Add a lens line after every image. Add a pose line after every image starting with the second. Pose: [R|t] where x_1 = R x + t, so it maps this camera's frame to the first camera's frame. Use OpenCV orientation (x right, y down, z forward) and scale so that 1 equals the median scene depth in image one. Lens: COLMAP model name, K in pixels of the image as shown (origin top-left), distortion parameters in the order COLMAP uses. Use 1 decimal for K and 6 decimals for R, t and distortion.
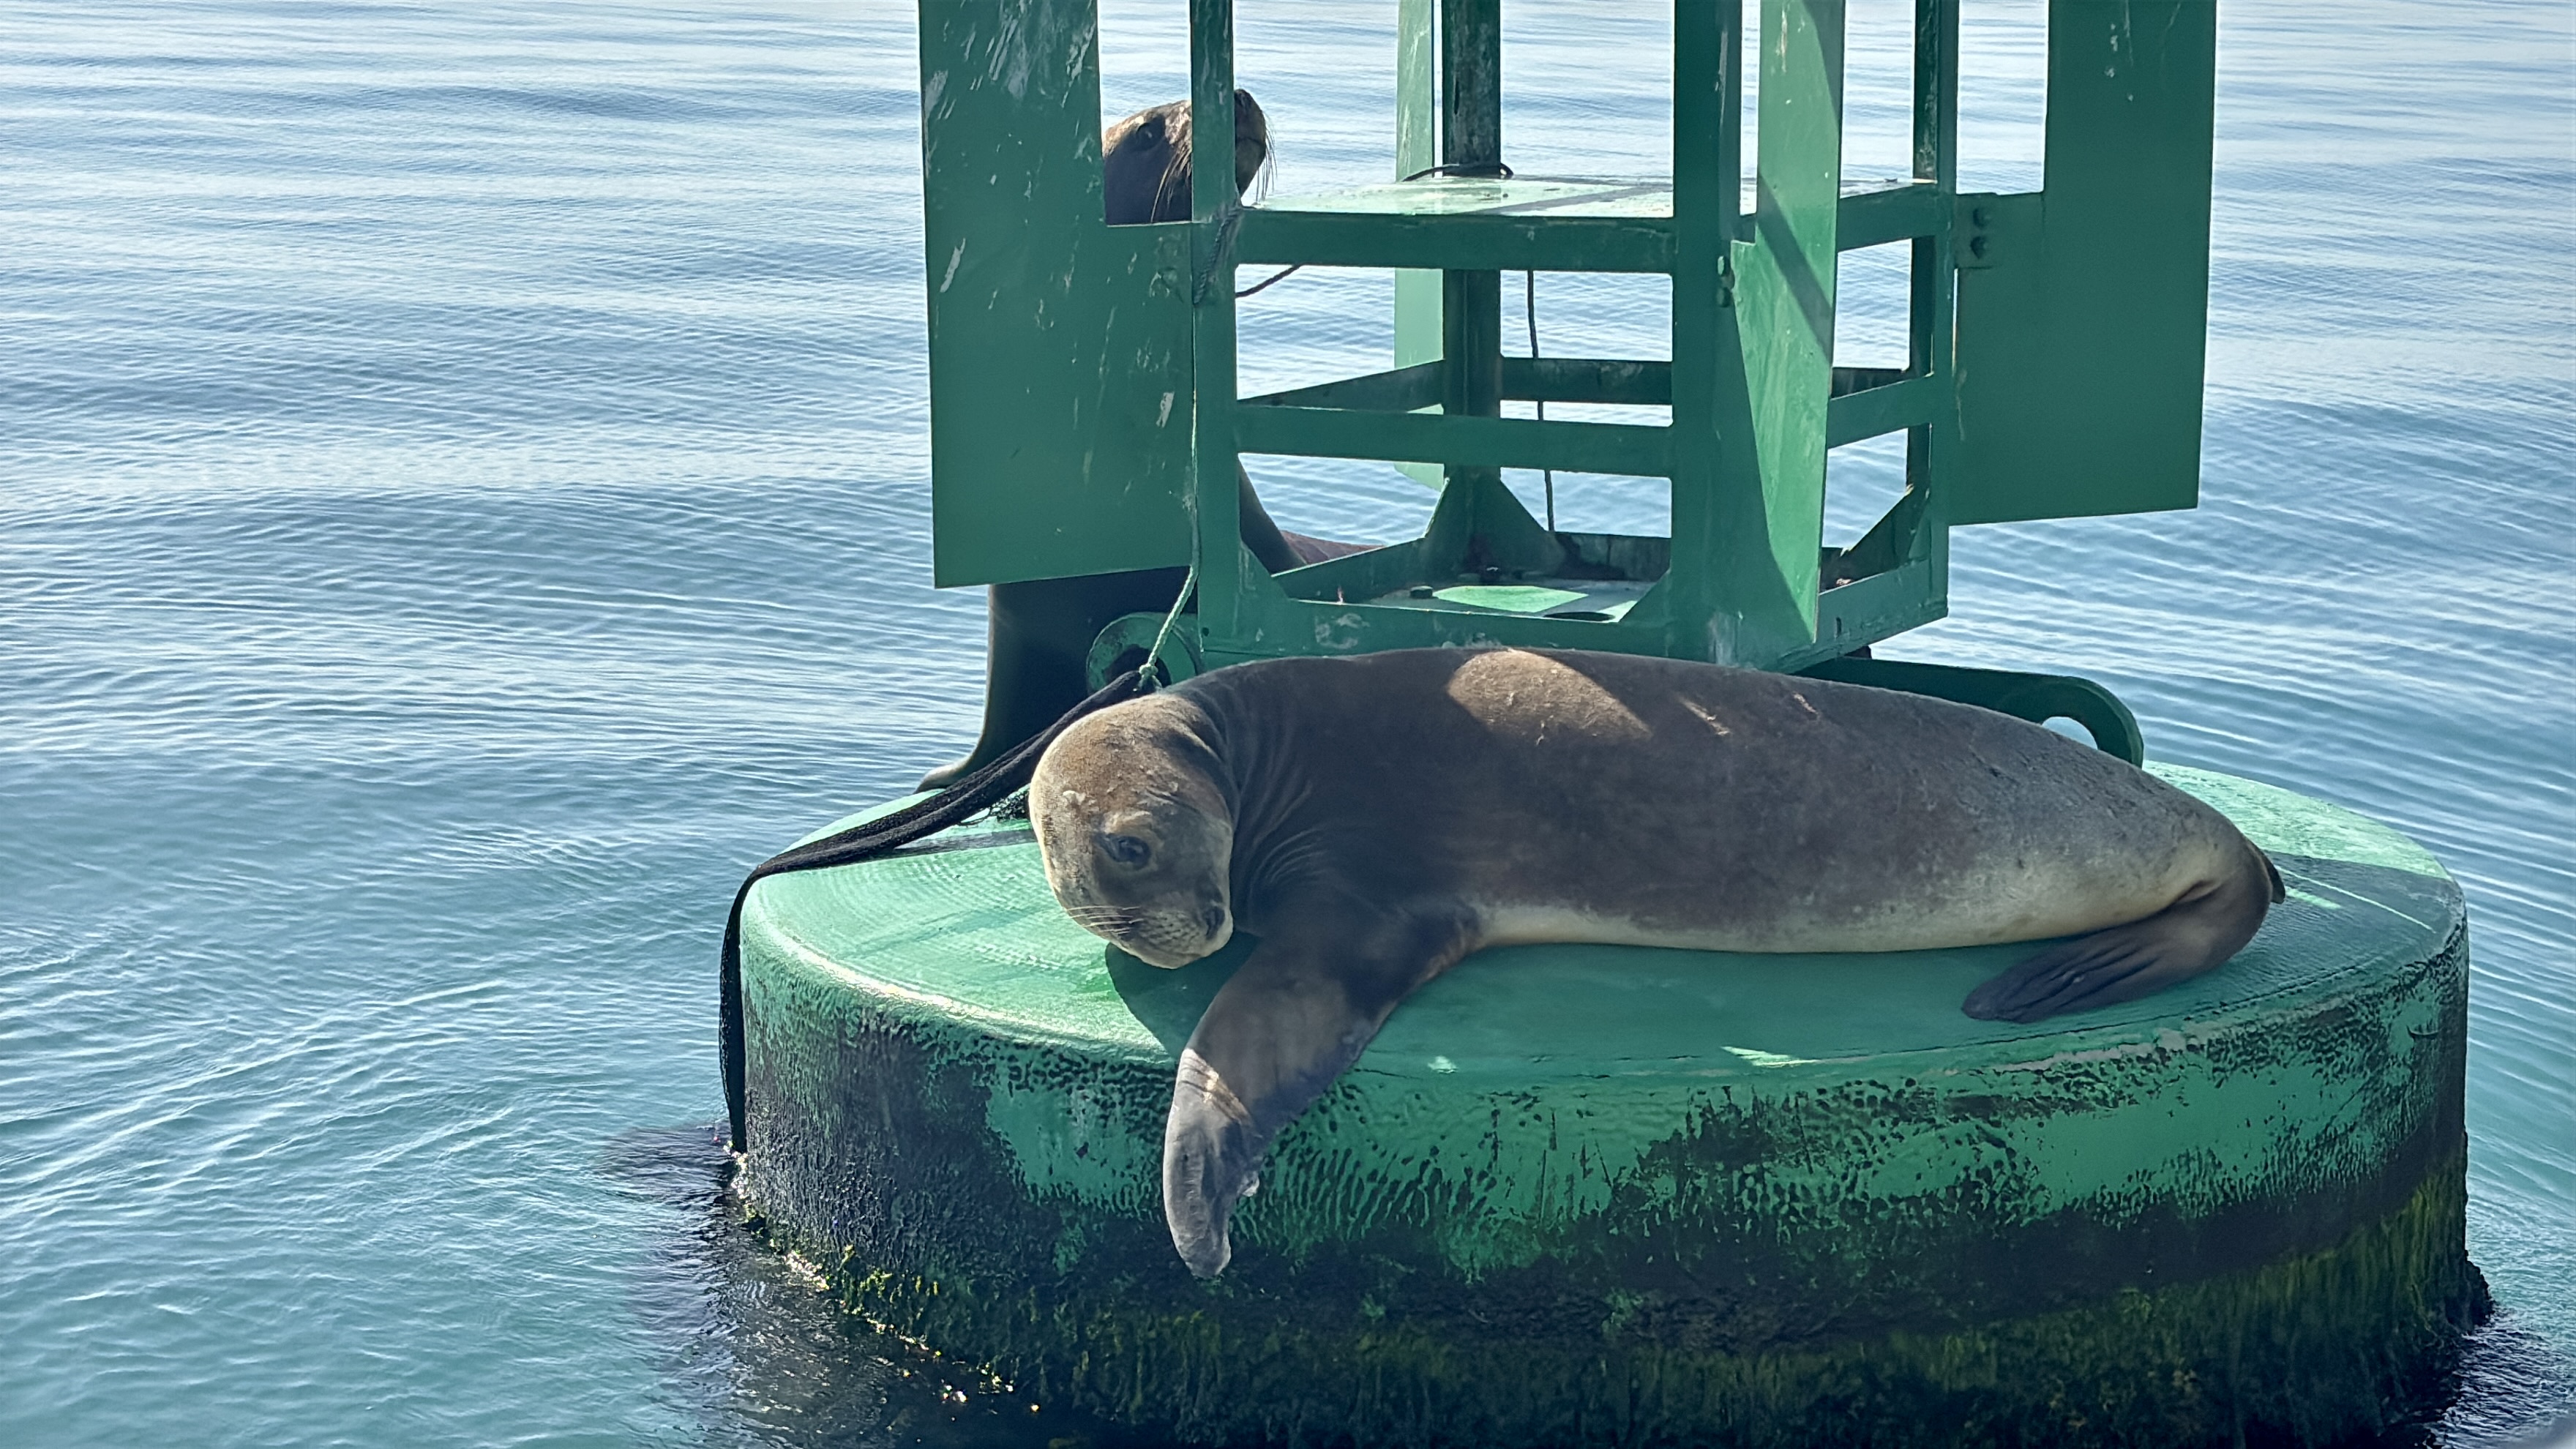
lens RADIAL K [[4353.7, 0, 1288.0], [0, 4353.7, 724.5], [0, 0, 1]] dist [0.224753, -0.764794]
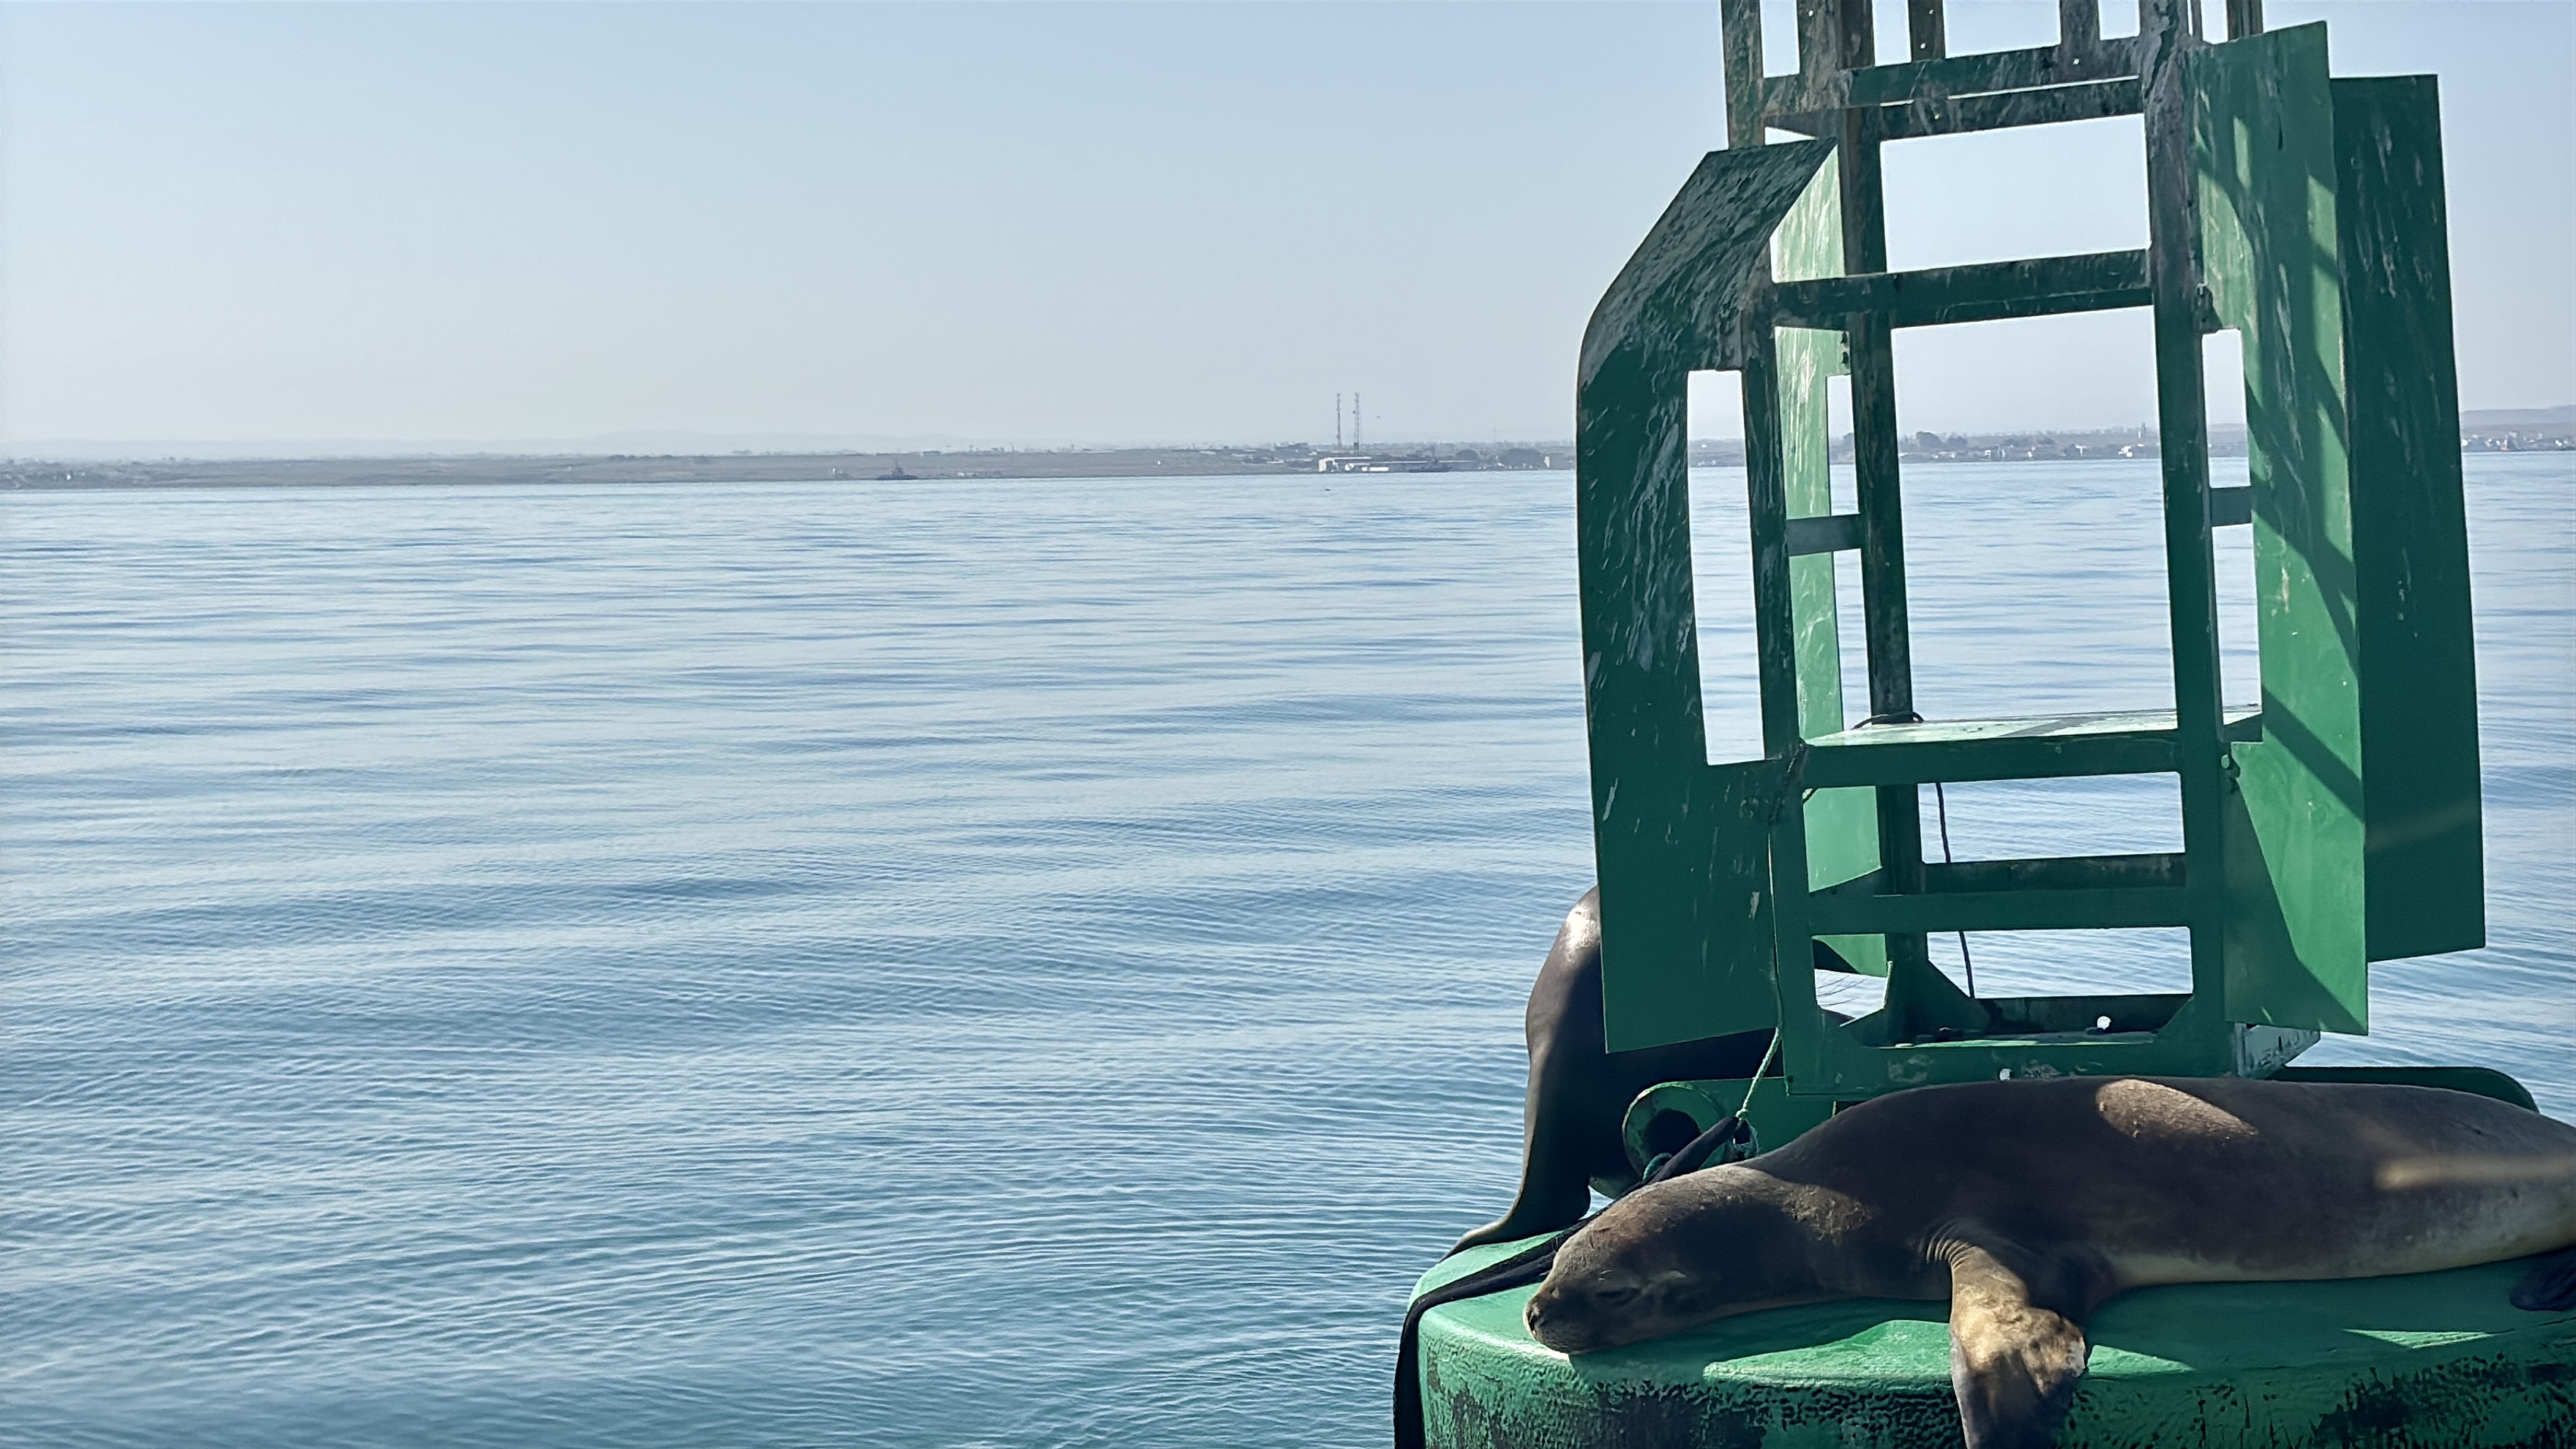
lens RADIAL K [[4353.7, 0, 1288.0], [0, 4353.7, 724.5], [0, 0, 1]] dist [0.224753, -0.764794]
pose [[0.987534, -0.053974, 0.147864, -0.384994], [0.076193, 0.985899, -0.148989, 0.061444], [-0.137737, 0.158398, 0.977721, -0.265639]]
